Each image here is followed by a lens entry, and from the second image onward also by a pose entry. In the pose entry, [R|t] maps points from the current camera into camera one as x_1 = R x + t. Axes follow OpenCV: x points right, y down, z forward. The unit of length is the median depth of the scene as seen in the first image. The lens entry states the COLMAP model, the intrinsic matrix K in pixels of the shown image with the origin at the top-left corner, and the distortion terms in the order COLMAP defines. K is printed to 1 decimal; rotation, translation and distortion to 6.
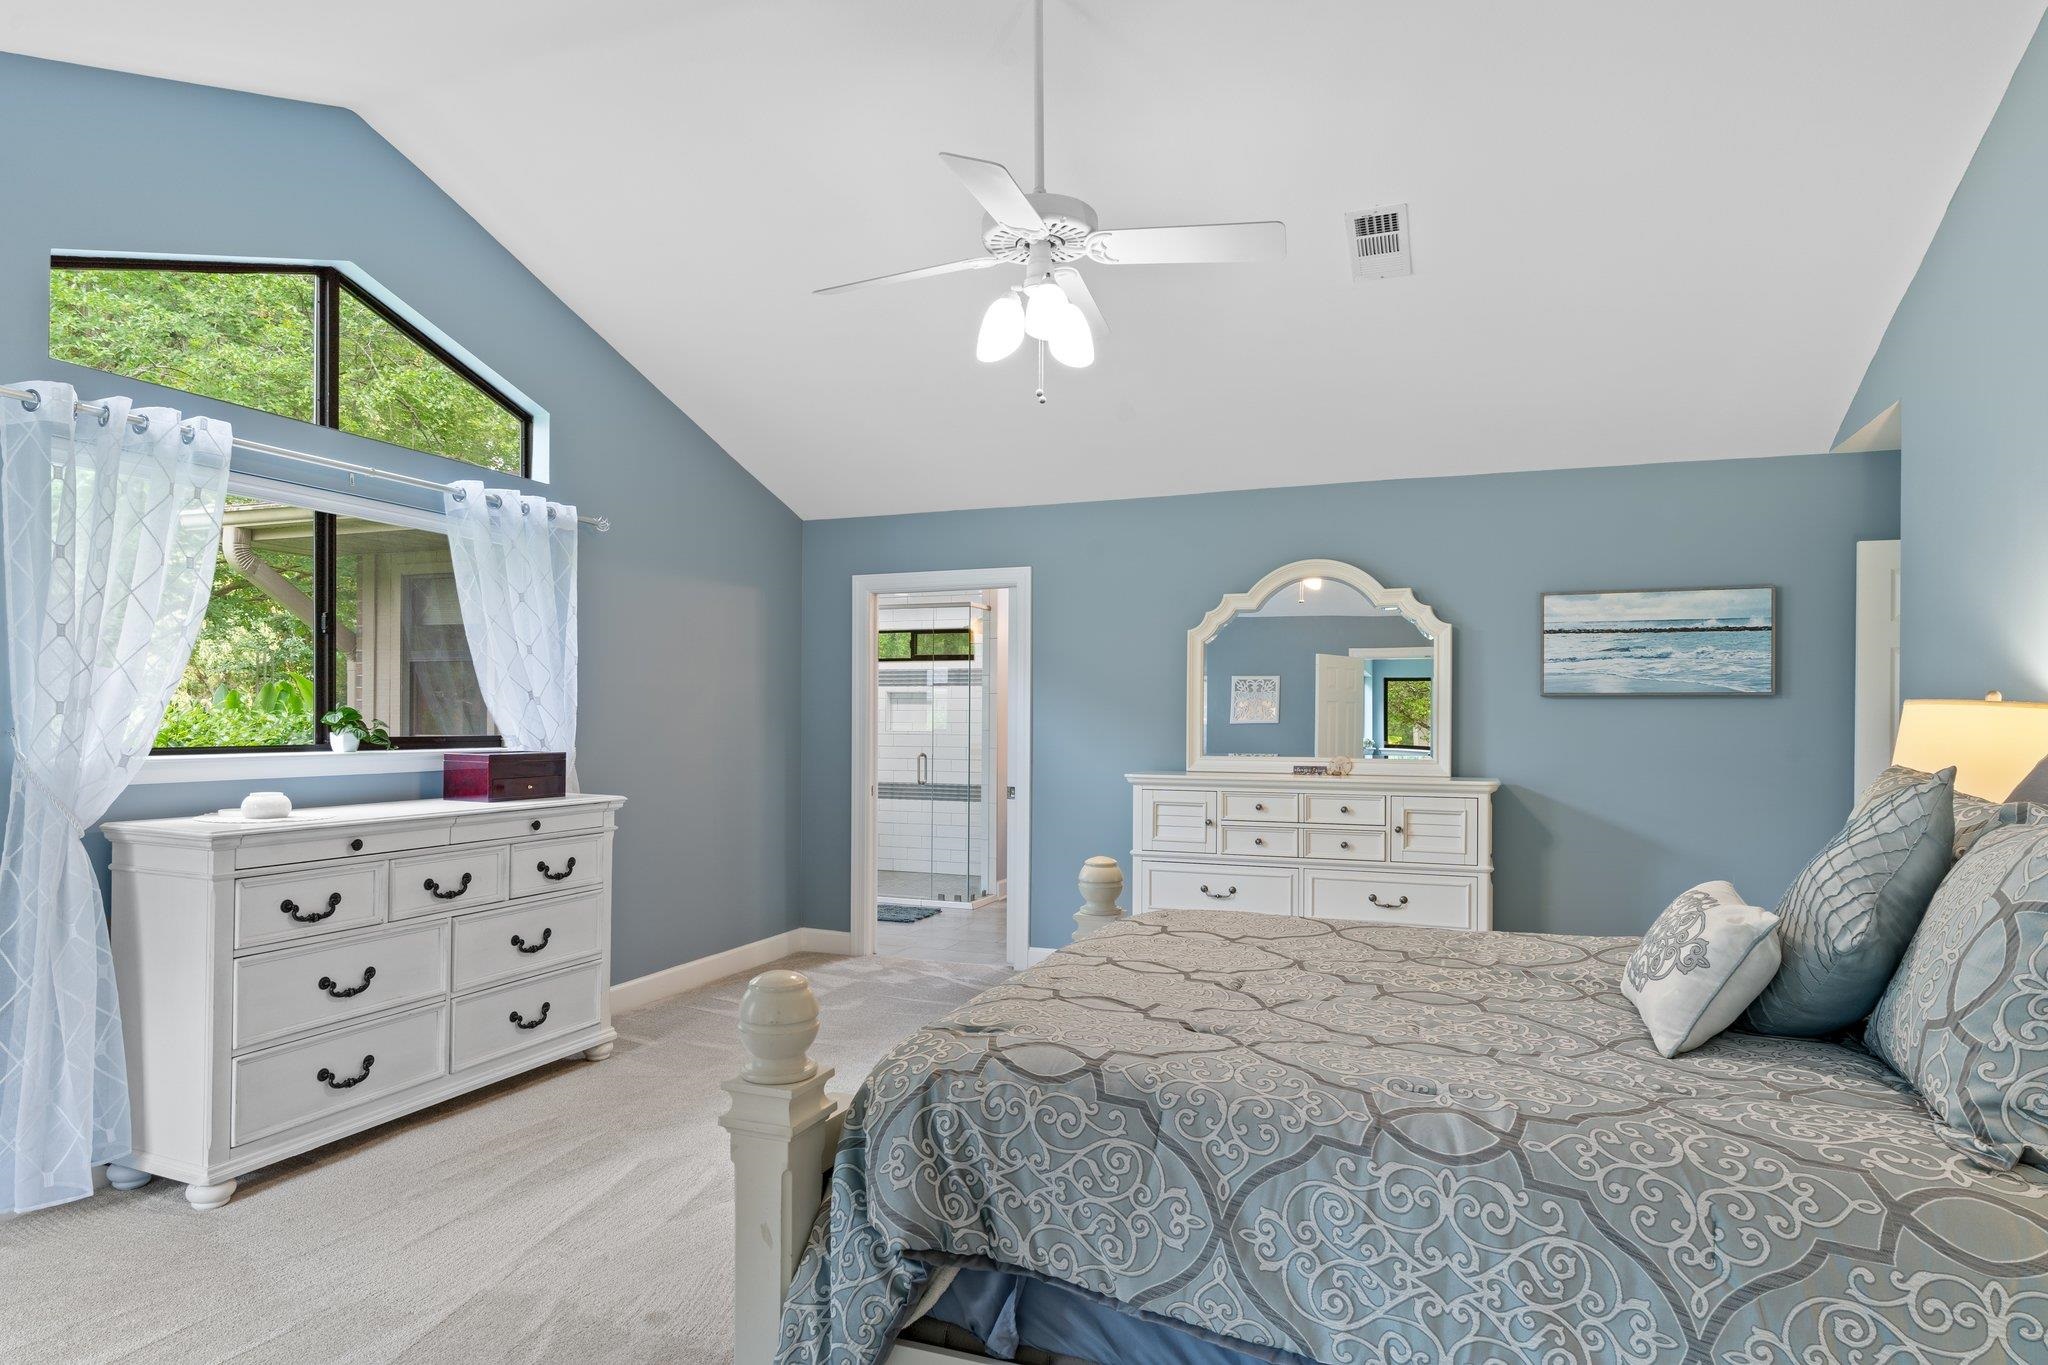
lens RADIAL K [[1149.3, 0, 1024.0], [0, 1149.3, 682.5], [0, 0, 1]] dist [-0.033486, 0.000055]
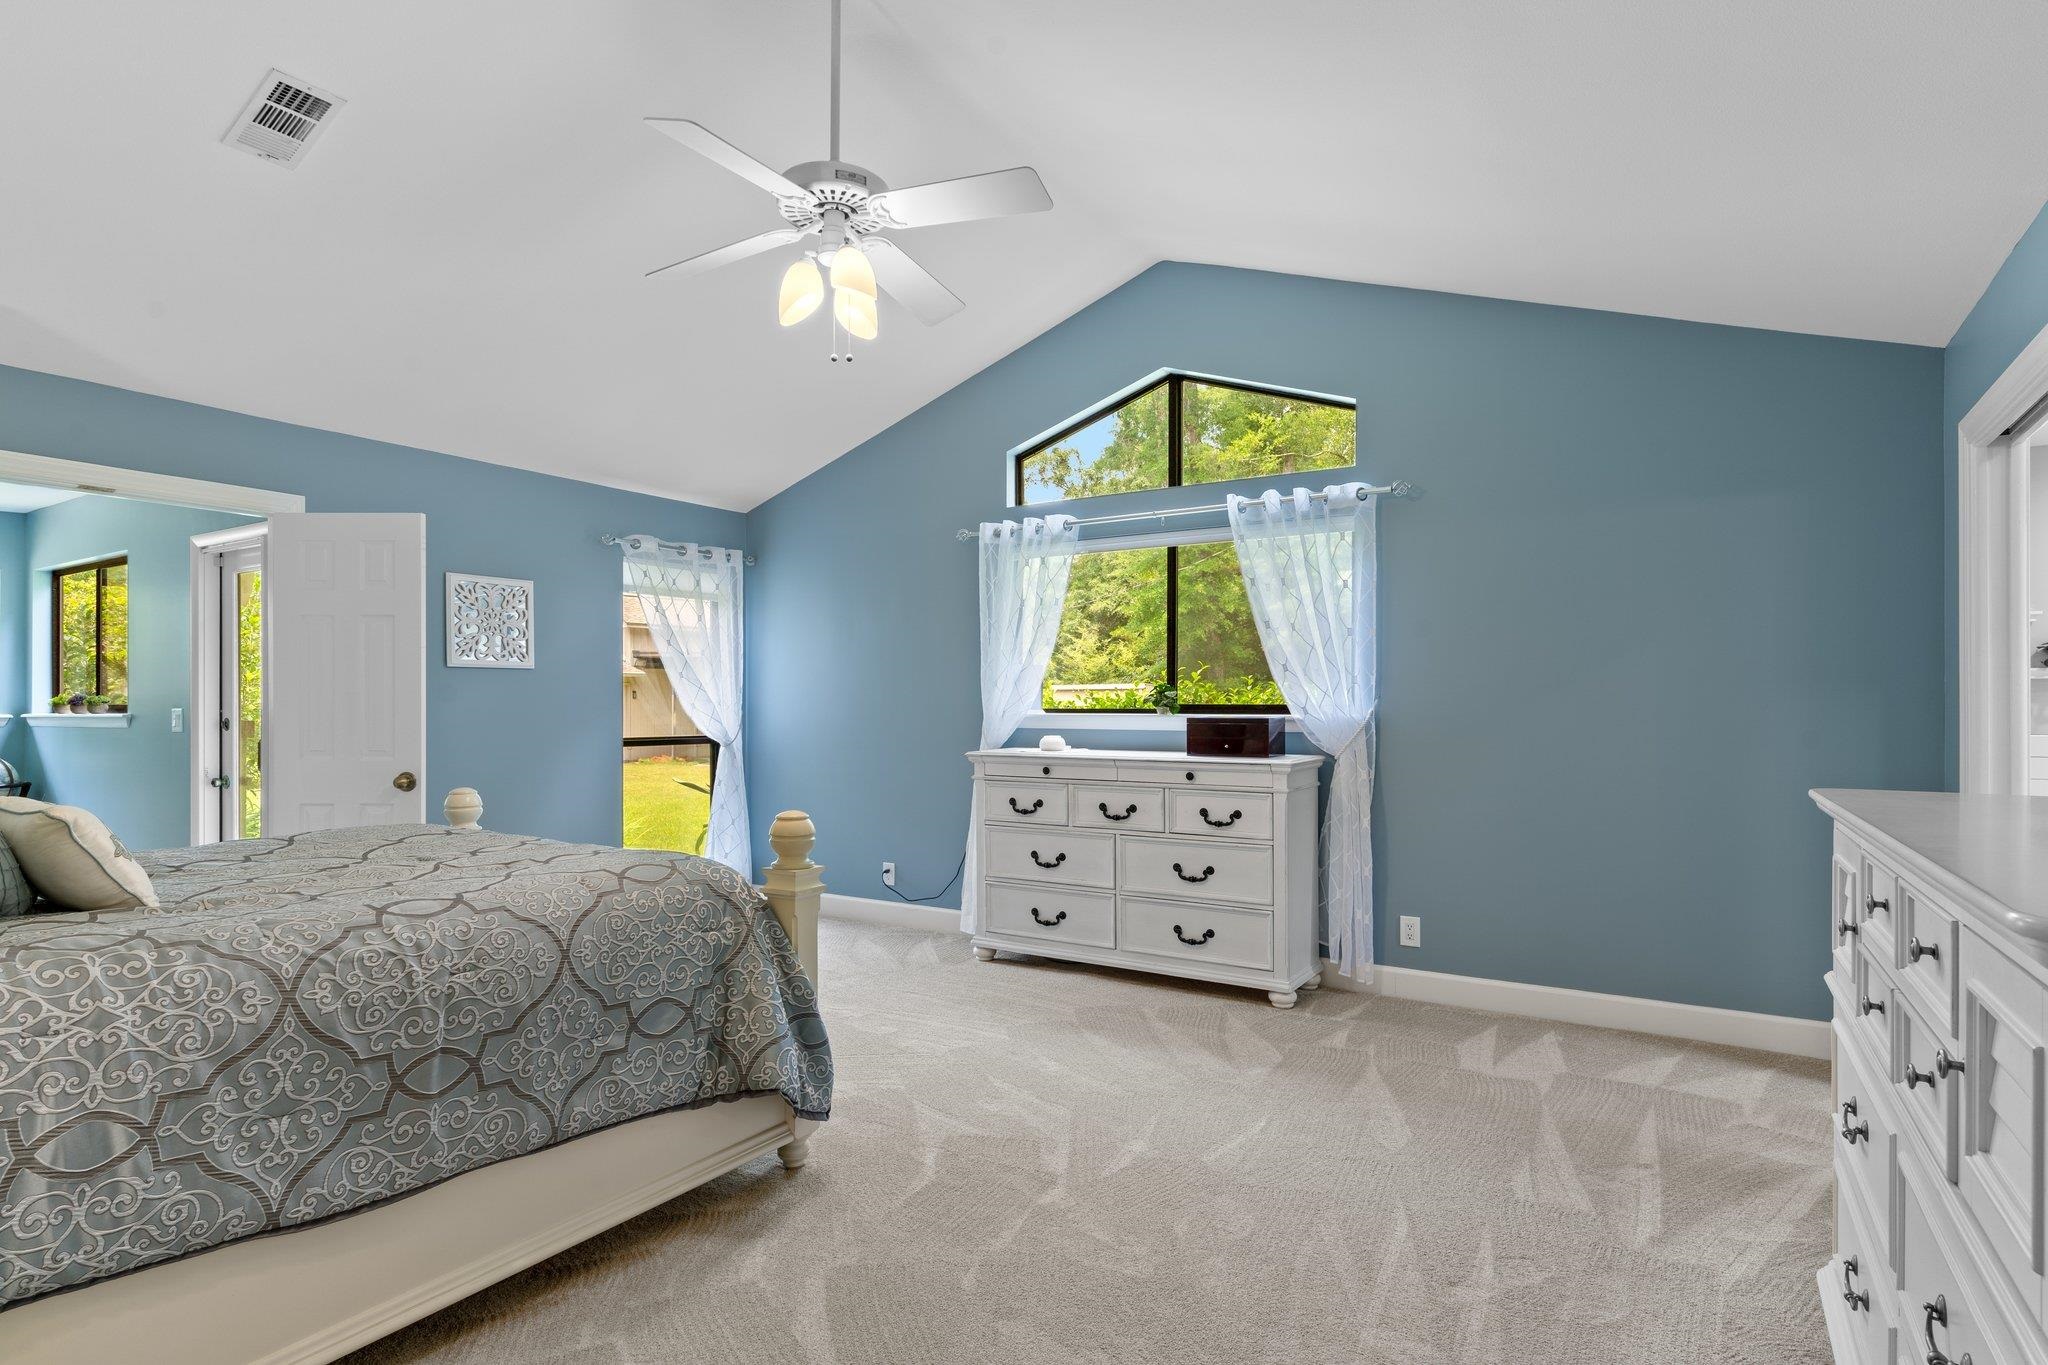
lens RADIAL K [[1031.7, 0, 1023.1], [0, 1031.7, 687.5], [0, 0, 1]] dist [0.000313, 0.000458]
pose [[-0.164956, -0.021337, -0.986070, 0.731264], [0.027704, 0.999271, -0.026257, 0.058935], [0.985912, -0.031649, -0.164244, 1.083376]]
